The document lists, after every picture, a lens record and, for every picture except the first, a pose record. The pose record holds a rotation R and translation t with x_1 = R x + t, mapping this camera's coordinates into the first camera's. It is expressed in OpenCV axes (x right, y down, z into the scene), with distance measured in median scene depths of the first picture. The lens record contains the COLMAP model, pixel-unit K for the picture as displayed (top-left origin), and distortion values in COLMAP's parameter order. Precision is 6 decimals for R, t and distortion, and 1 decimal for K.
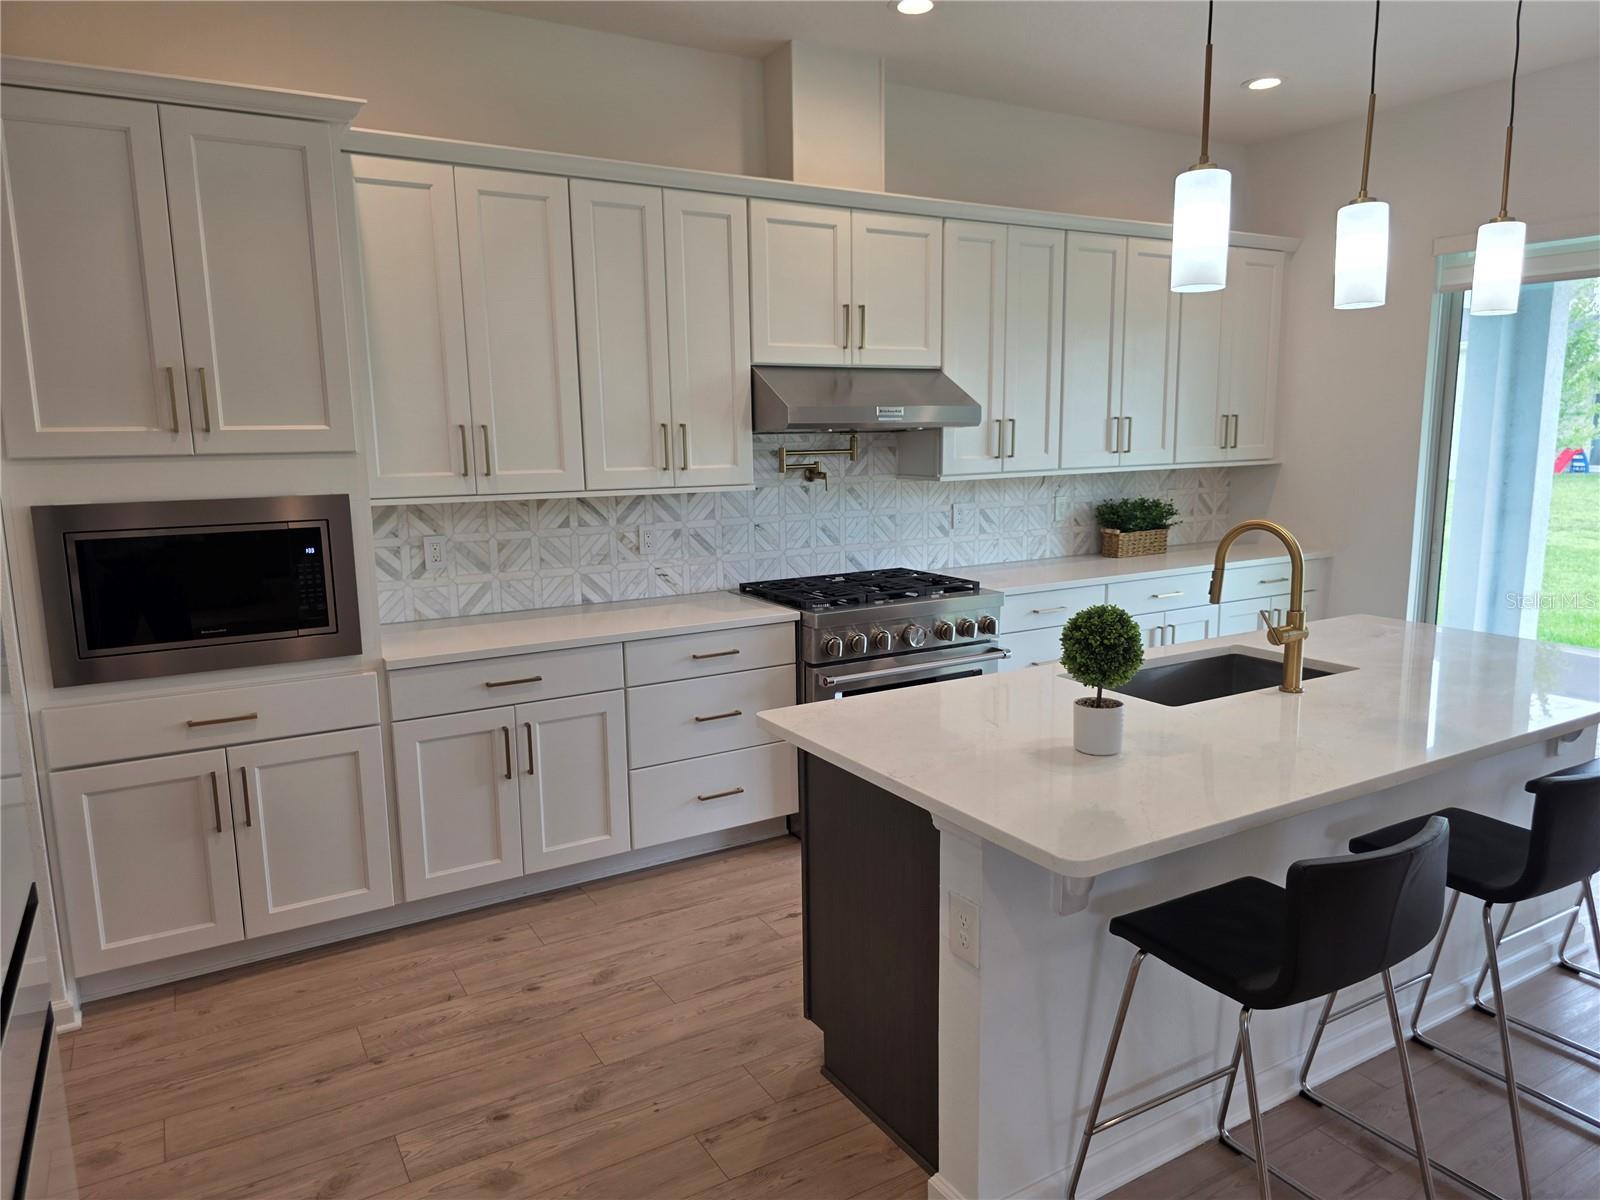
lens RADIAL K [[1074.1, 0, 800.0], [0, 1074.1, 600.0], [0, 0, 1]] dist [0.138602, -0.223875]
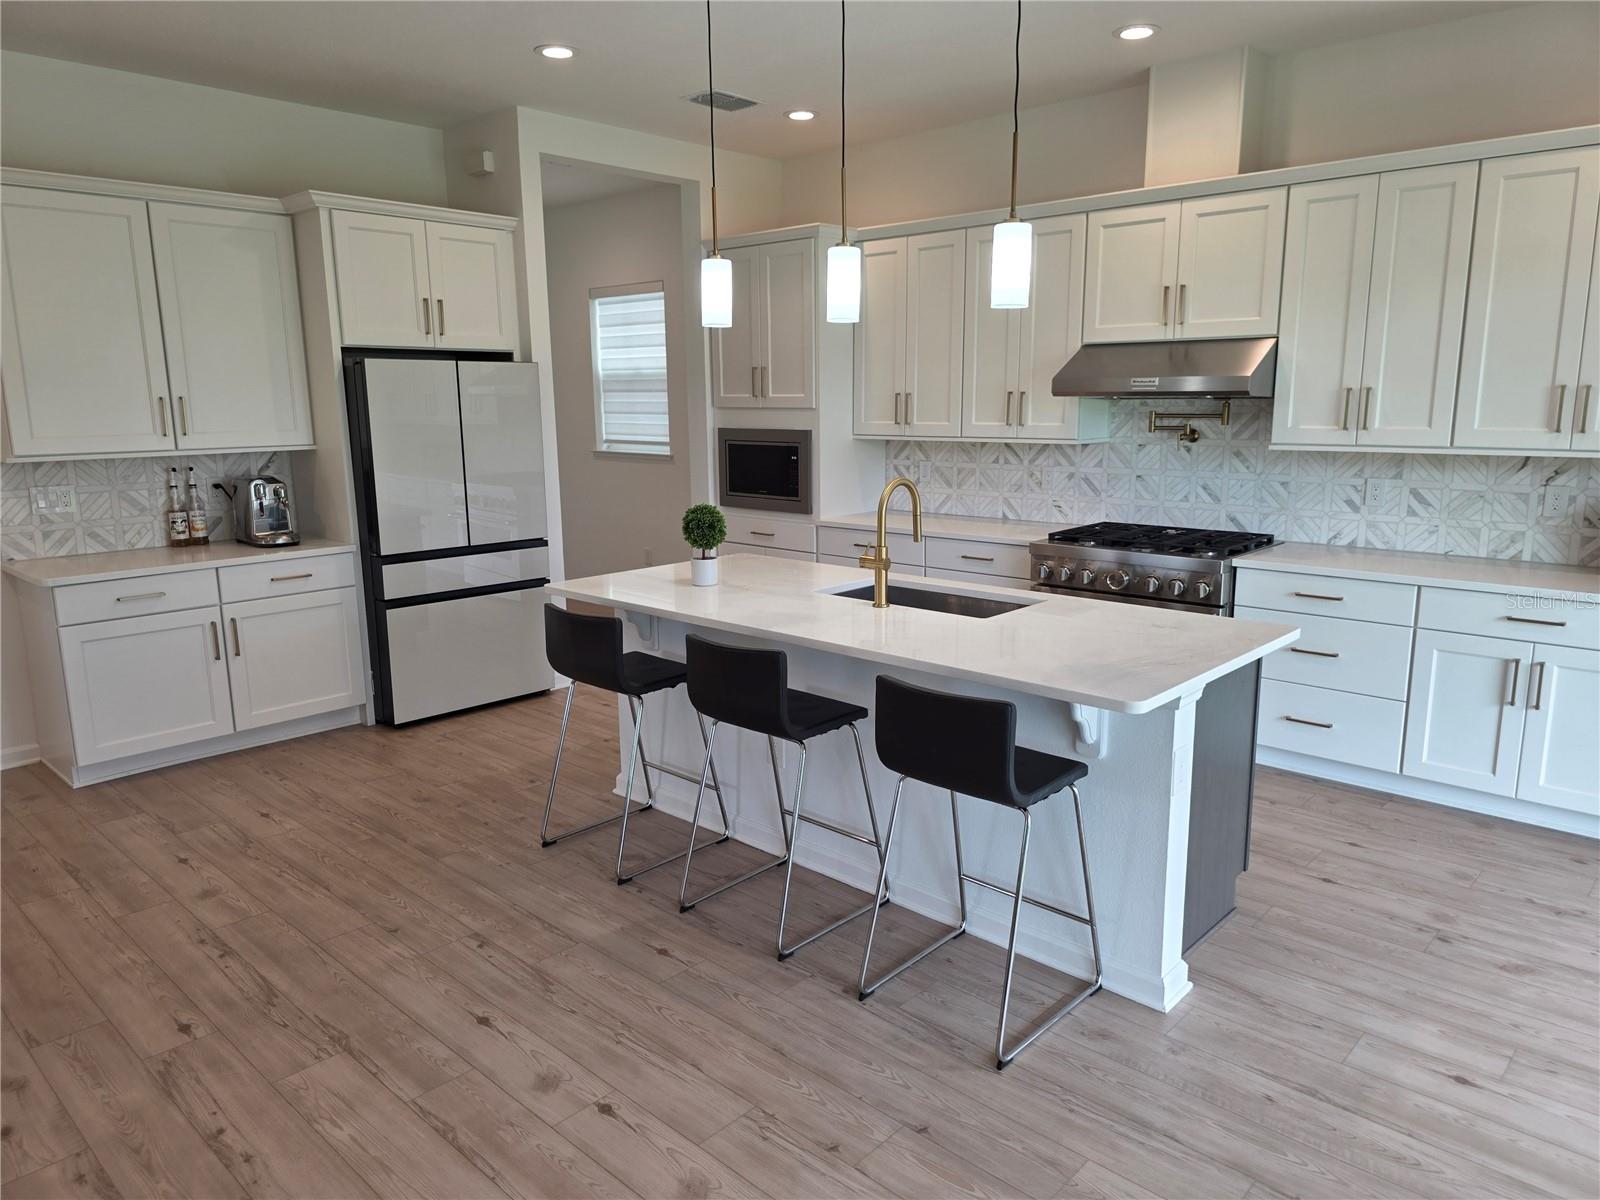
lens RADIAL K [[1077.9, 0, 788.7], [0, 1077.9, 601.9], [0, 0, 1]] dist [0.059626, -0.065437]
pose [[0.270973, 0.194915, -0.942646, 1.053824], [-0.146390, 0.976238, 0.159780, -0.072815], [0.951390, 0.094698, 0.293068, 0.317005]]
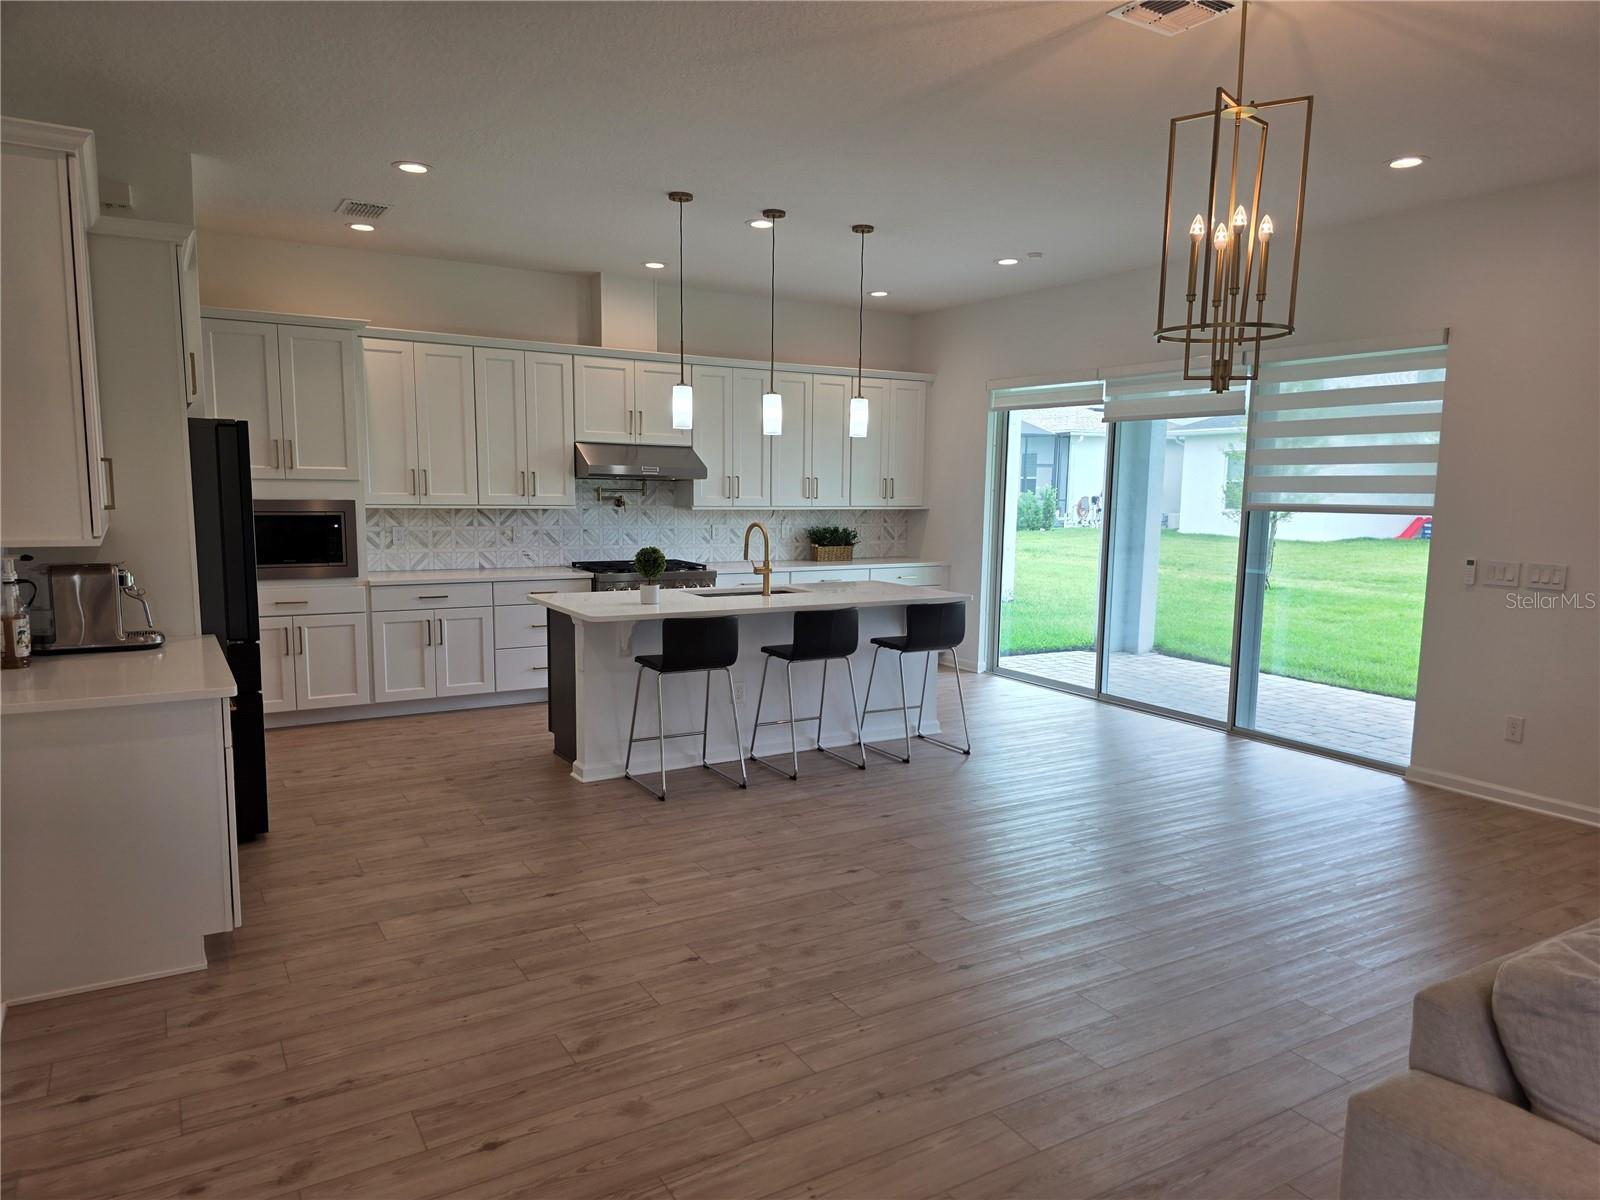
lens RADIAL K [[1087.9, 0, 818.5], [0, 1087.9, 624.9], [0, 0, 1]] dist [0.084871, -0.085990]
pose [[0.999487, 0.027882, 0.015727, 0.336154], [-0.027434, 0.999231, -0.028023, 0.132025], [-0.016496, 0.027577, 0.999484, -0.837626]]
